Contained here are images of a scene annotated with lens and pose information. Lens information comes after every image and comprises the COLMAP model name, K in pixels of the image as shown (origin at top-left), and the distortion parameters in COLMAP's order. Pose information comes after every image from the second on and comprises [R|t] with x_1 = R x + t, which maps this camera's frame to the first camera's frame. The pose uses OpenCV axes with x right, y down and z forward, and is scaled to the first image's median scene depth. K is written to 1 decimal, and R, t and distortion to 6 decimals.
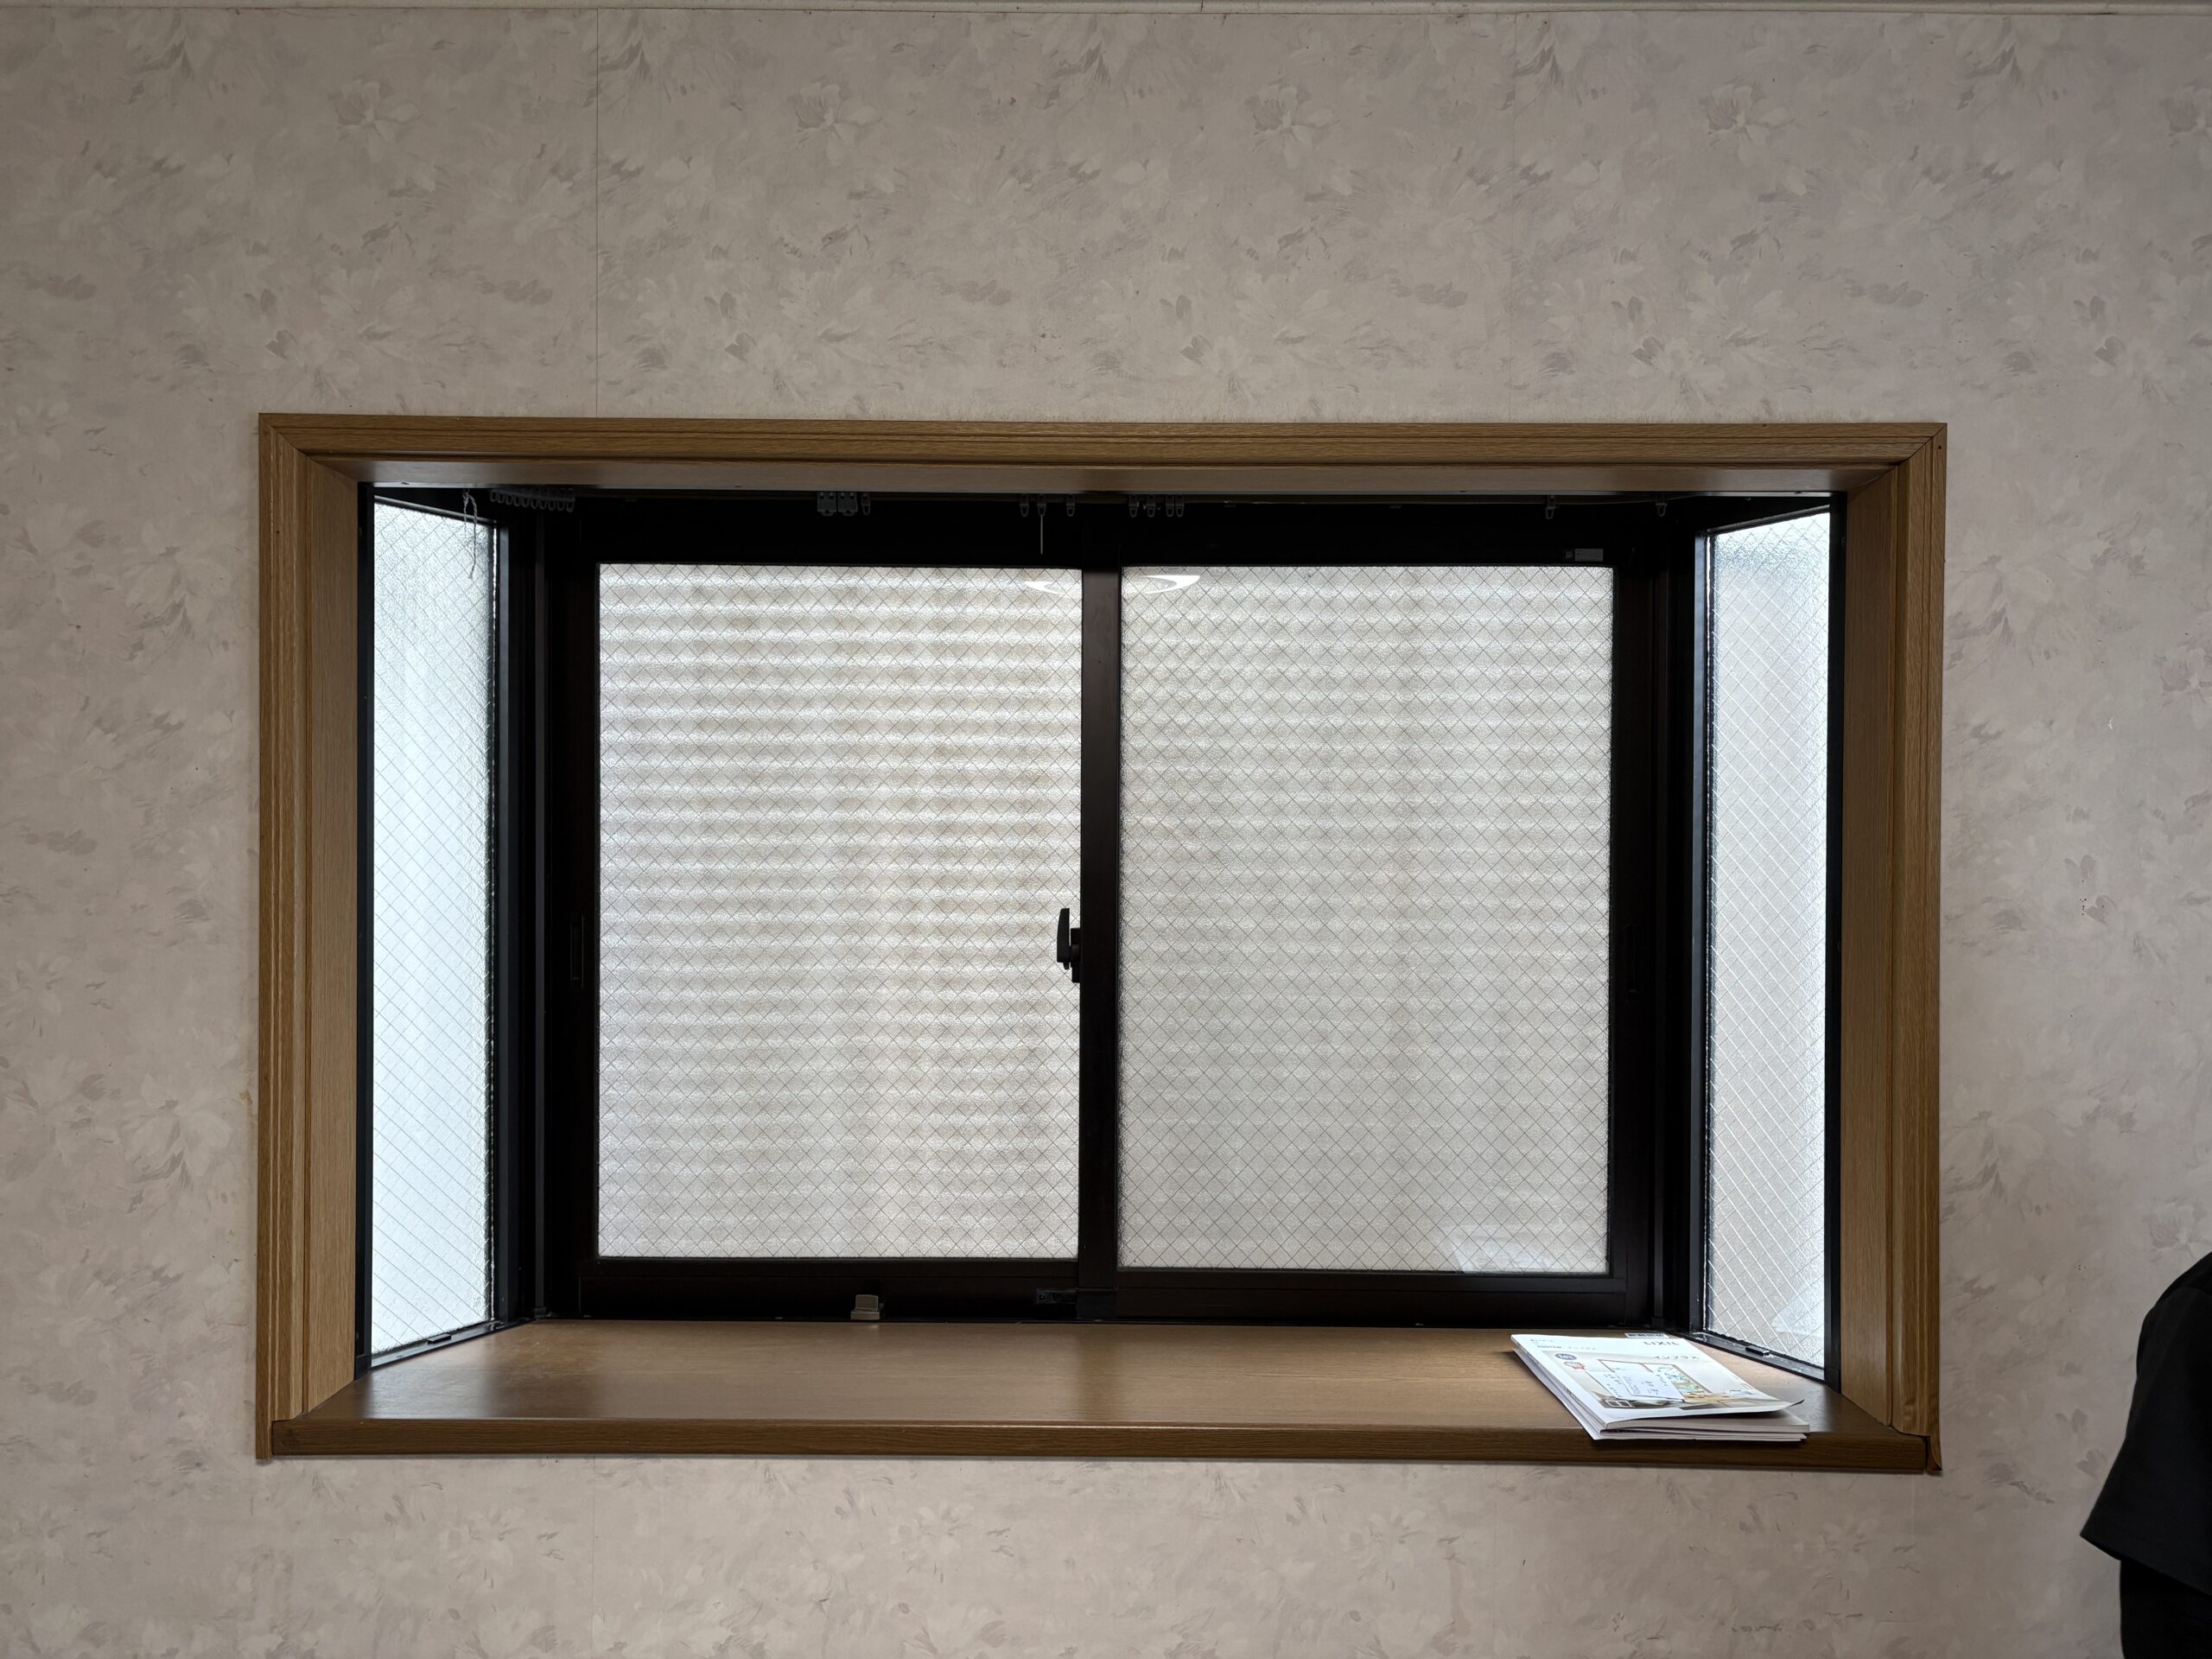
lens RADIAL K [[1673.4, 0, 1052.1], [0, 1673.4, 836.7], [0, 0, 1]] dist [0.021768, -0.017687]
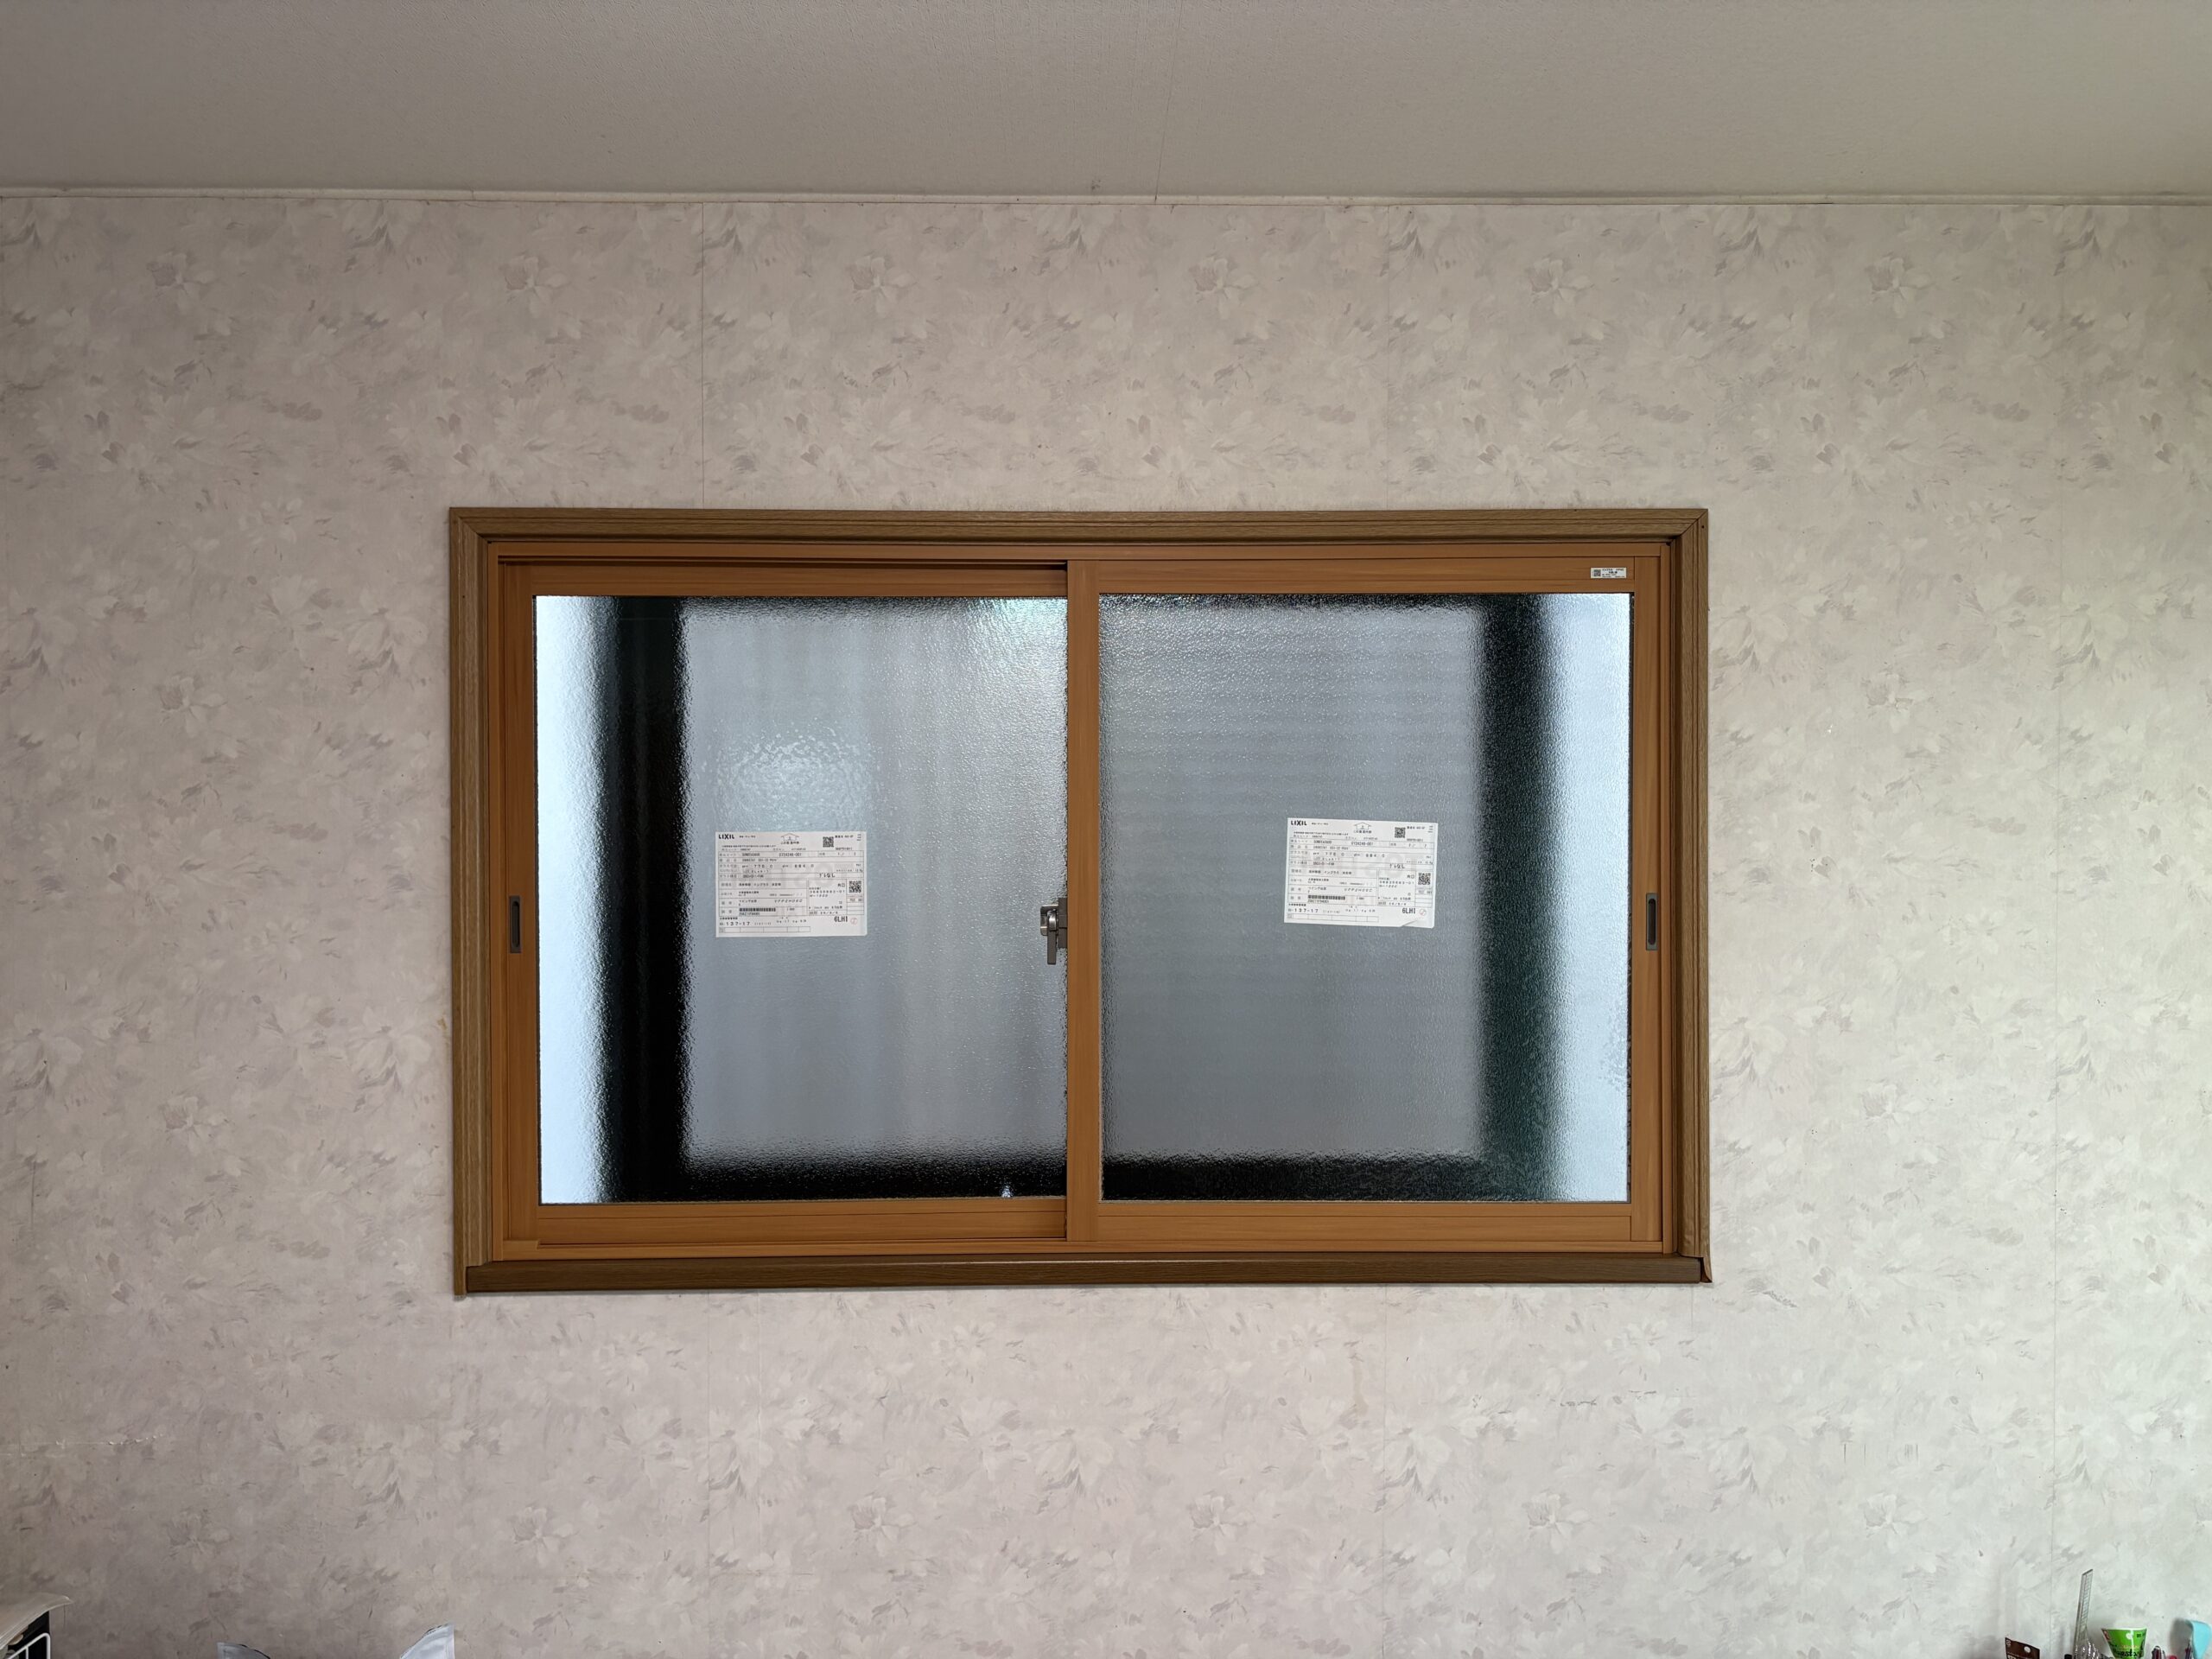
lens RADIAL K [[1673.4, 0, 1102.1], [0, 1673.4, 817.2], [0, 0, 1]] dist [0.021768, -0.017687]
pose [[0.999123, -0.009600, 0.040749, -0.012712], [0.009735, 0.999948, -0.003119, 0.001695], [-0.040717, 0.003513, 0.999165, -0.334156]]
